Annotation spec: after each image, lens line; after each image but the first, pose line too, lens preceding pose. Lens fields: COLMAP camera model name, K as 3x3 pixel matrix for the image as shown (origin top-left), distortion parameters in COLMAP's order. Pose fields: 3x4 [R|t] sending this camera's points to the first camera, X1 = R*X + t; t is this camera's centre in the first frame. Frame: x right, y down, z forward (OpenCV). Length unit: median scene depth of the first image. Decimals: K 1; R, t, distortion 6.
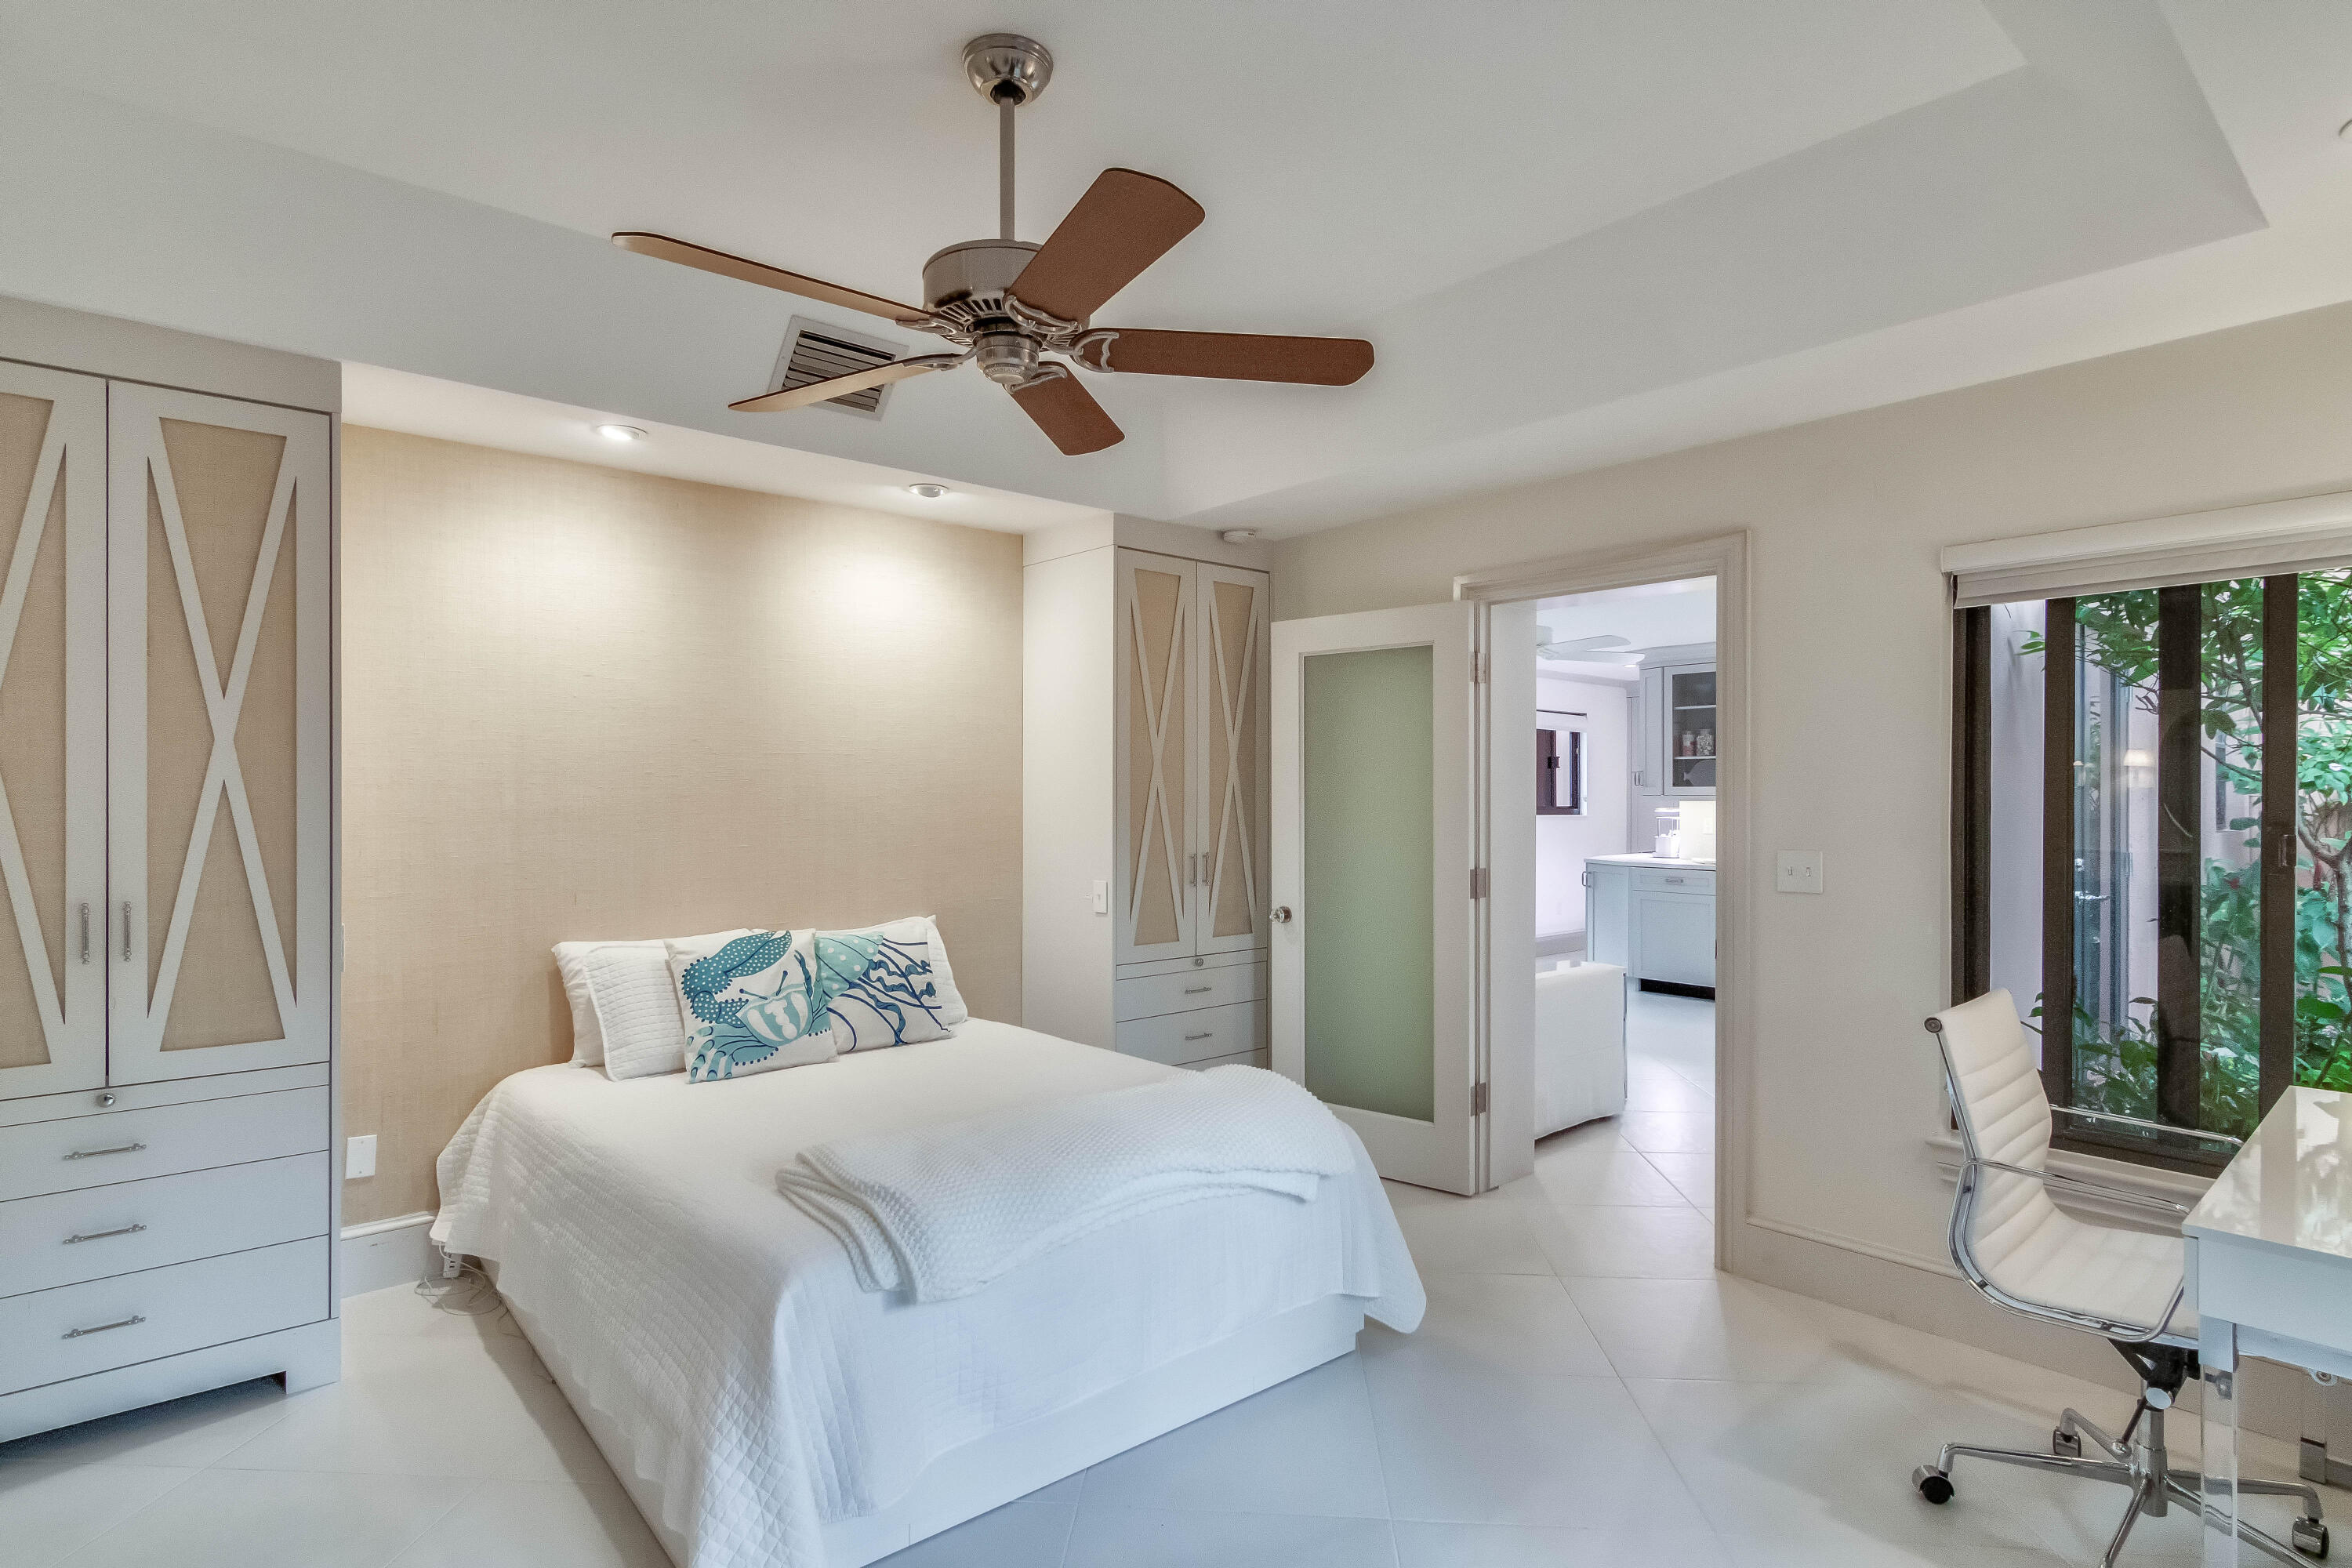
lens RADIAL K [[1197.9, 0, 1168.2], [0, 1197.9, 791.7], [0, 0, 1]] dist [0.000668, -0.000400]
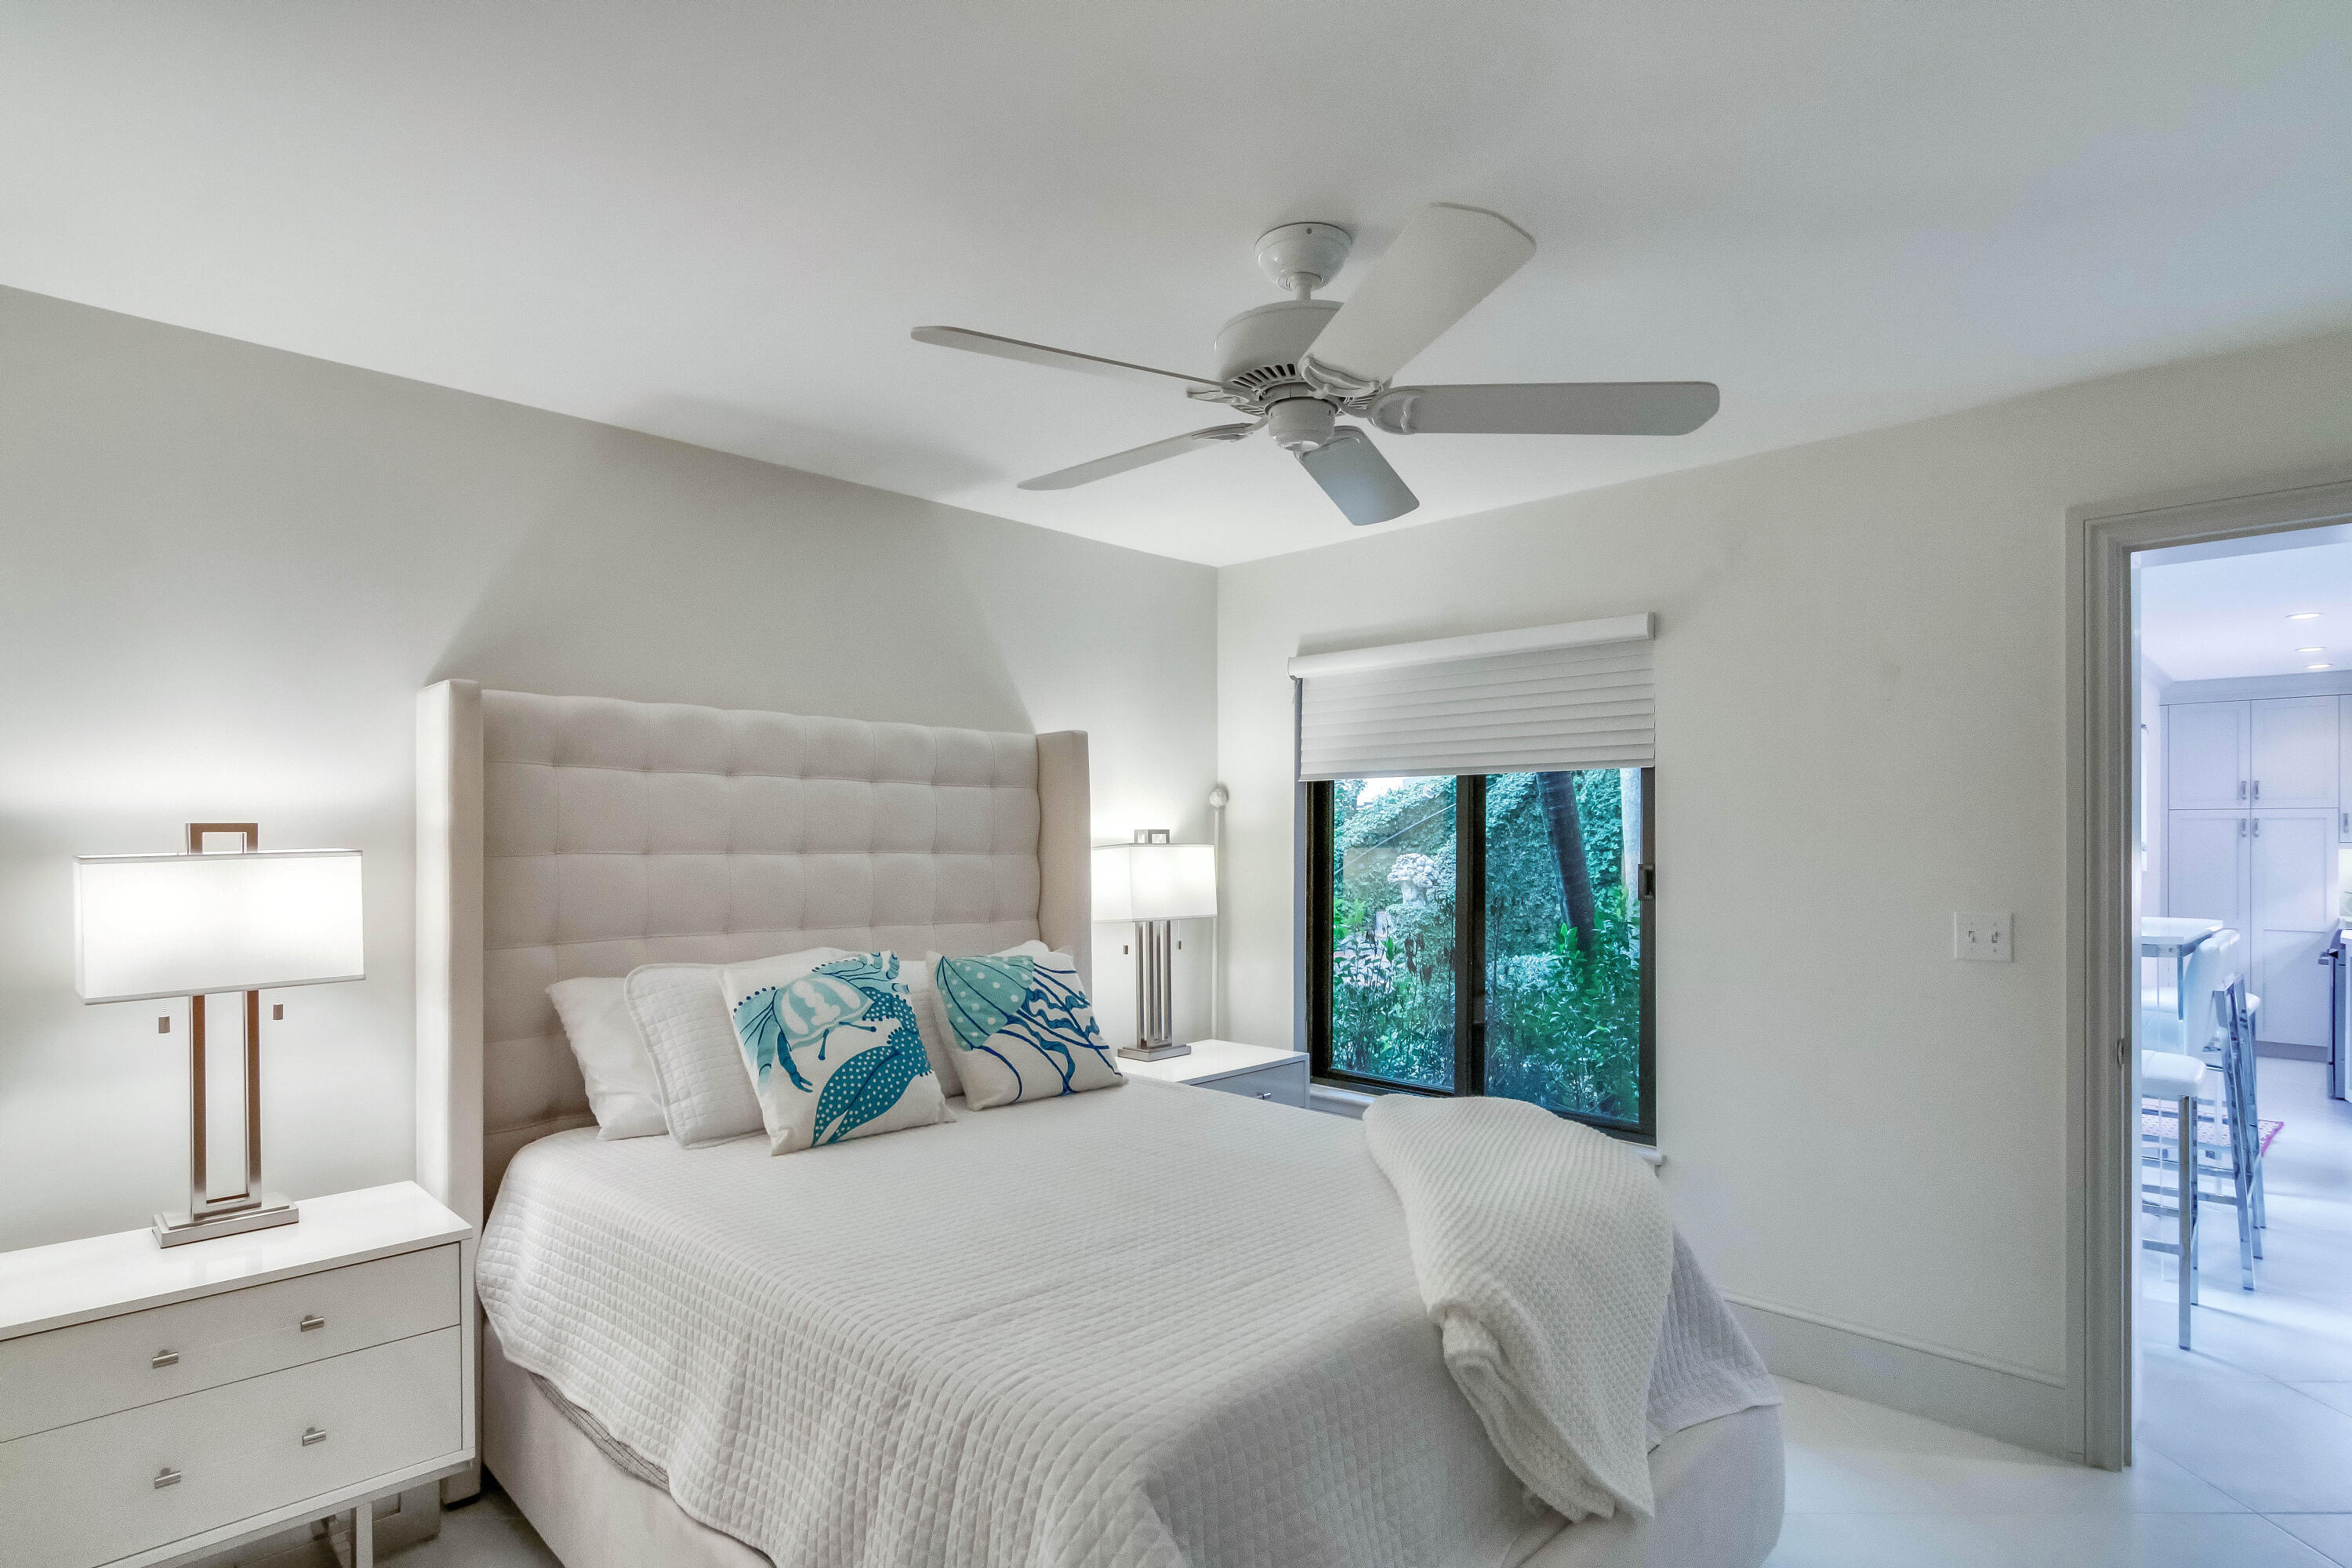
lens RADIAL K [[1212.5, 0, 1174.3], [0, 1212.5, 839.0], [0, 0, 1]] dist [-0.000496, 0.000005]
pose [[0.997270, 0.007316, 0.073482, -0.214893], [-0.007197, 0.999972, -0.001888, 0.040652], [-0.073494, 0.001354, 0.997295, 0.179833]]
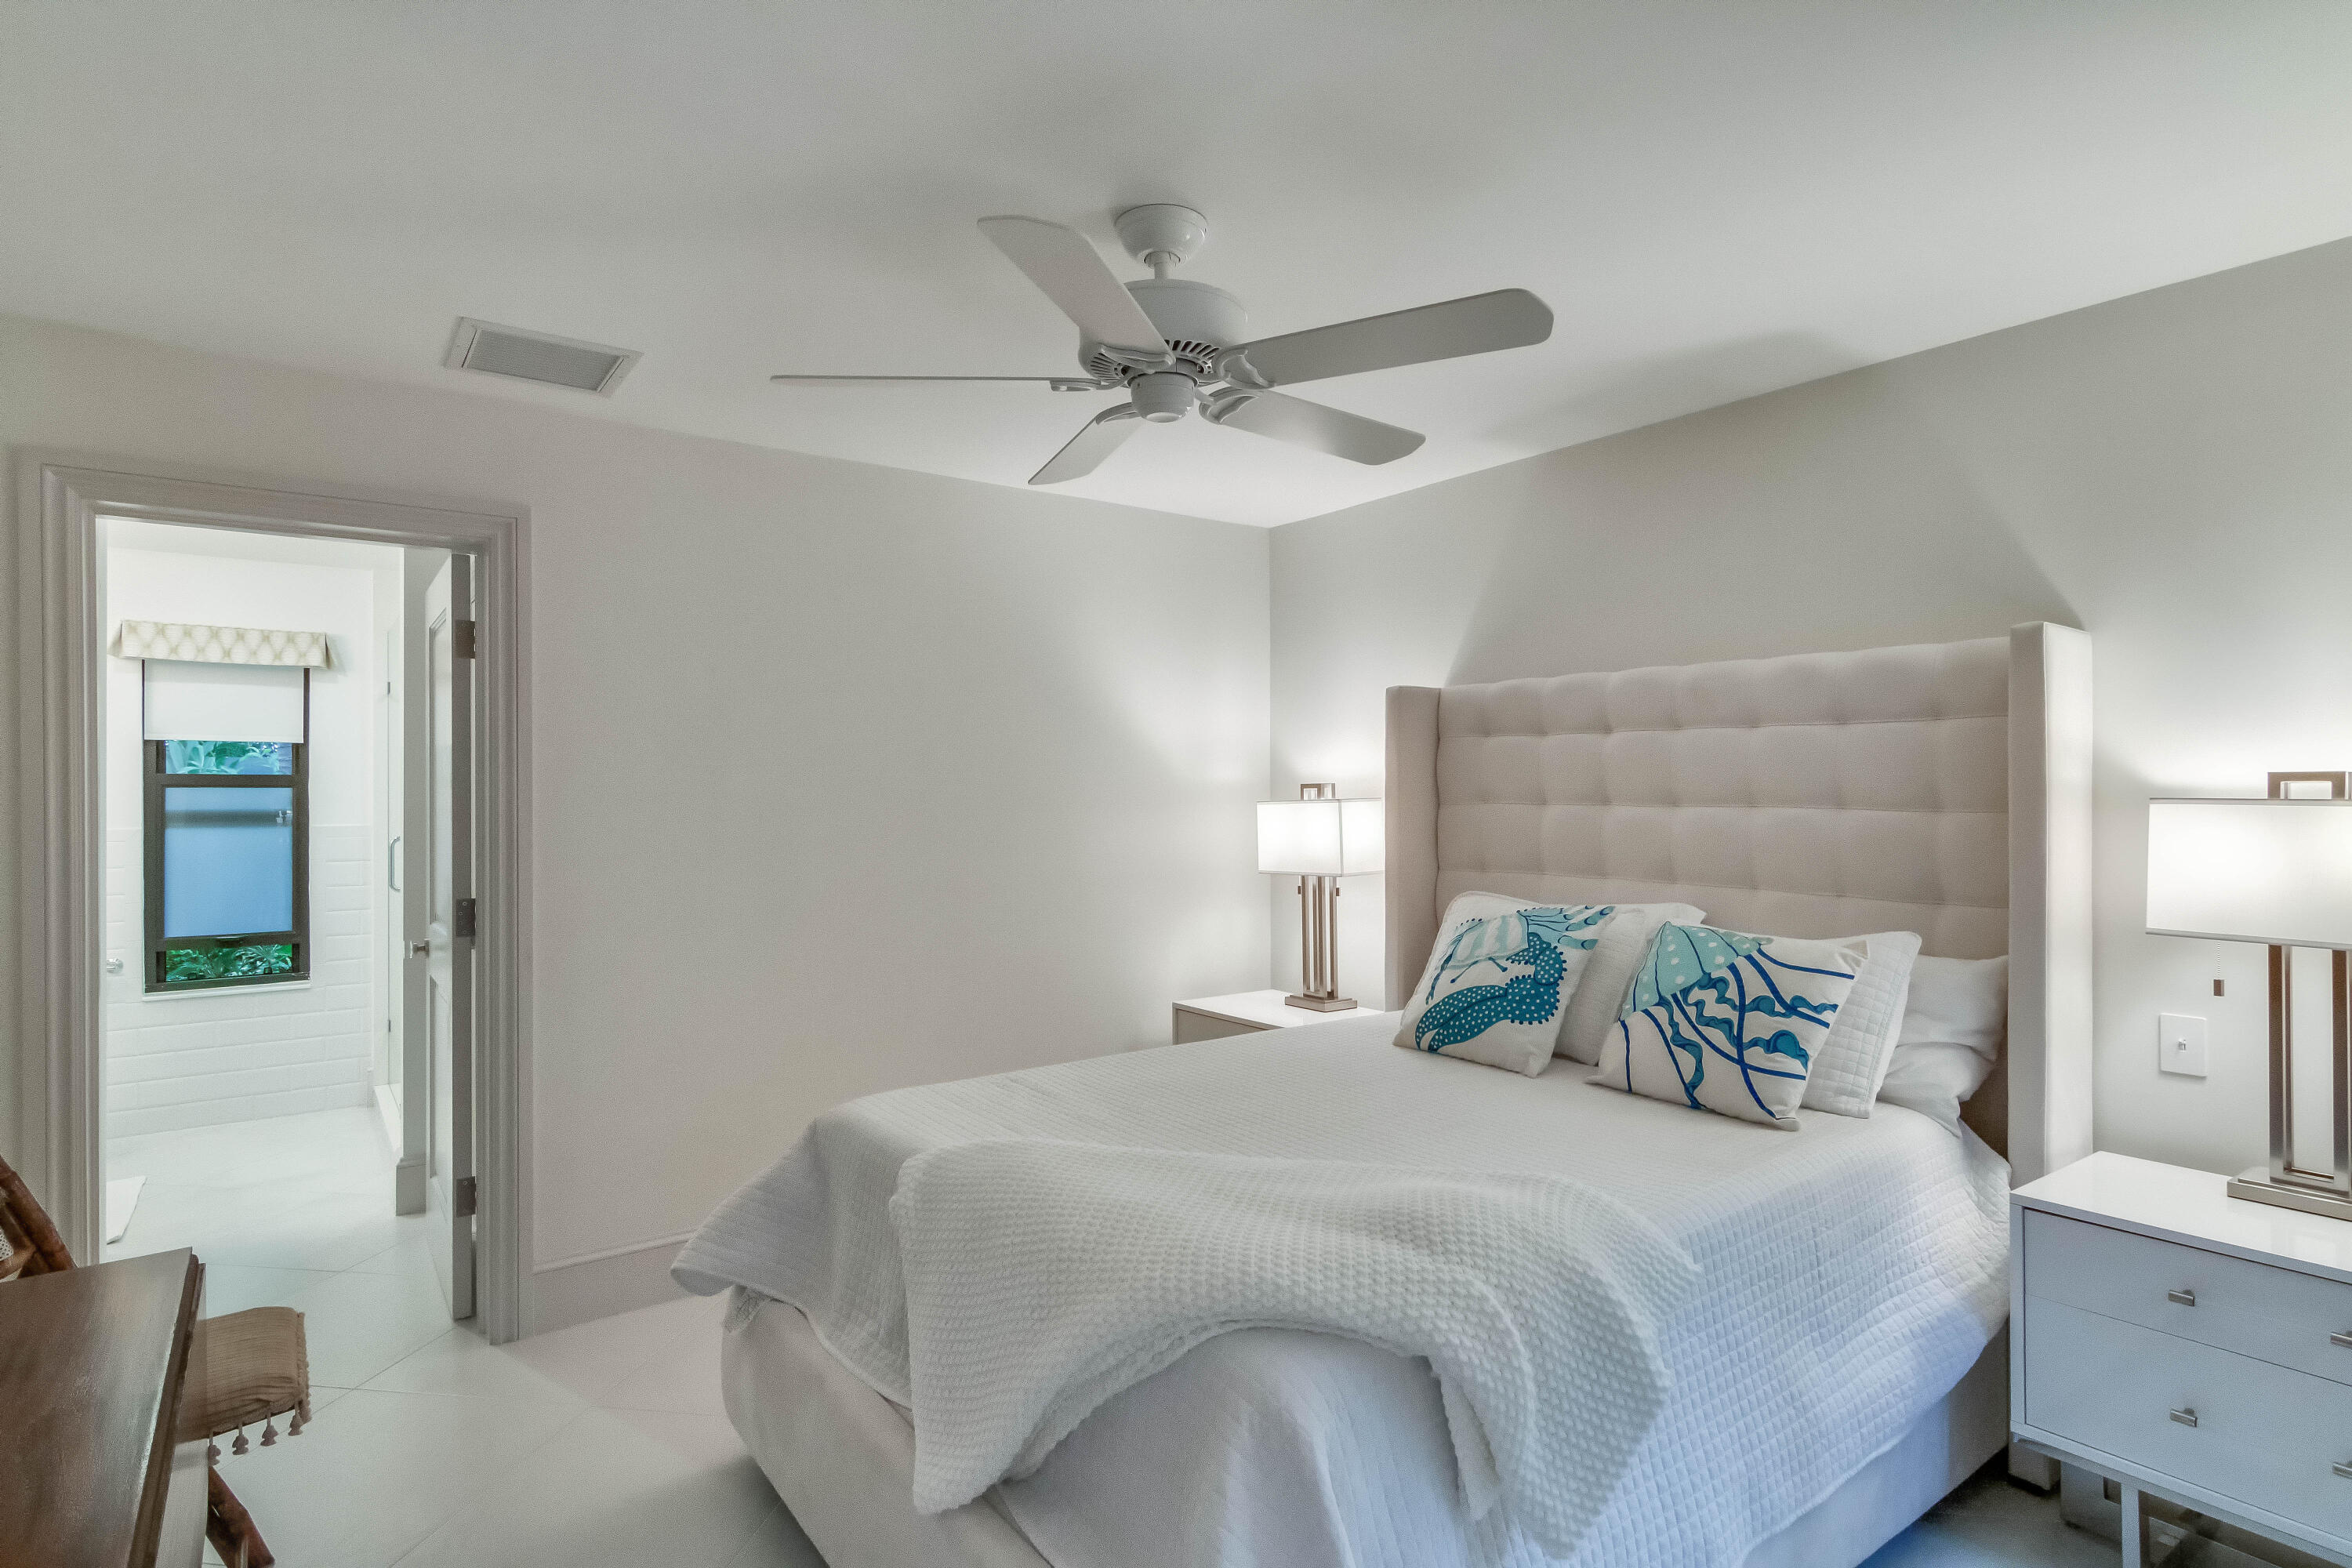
lens RADIAL K [[1197.9, 0, 1168.2], [0, 1197.9, 791.7], [0, 0, 1]] dist [0.000668, -0.000400]
pose [[-0.080256, 0.008342, -0.996739, 0.448650], [0.001823, 0.999965, 0.008222, 0.033604], [0.996773, -0.001157, -0.080268, 0.770449]]
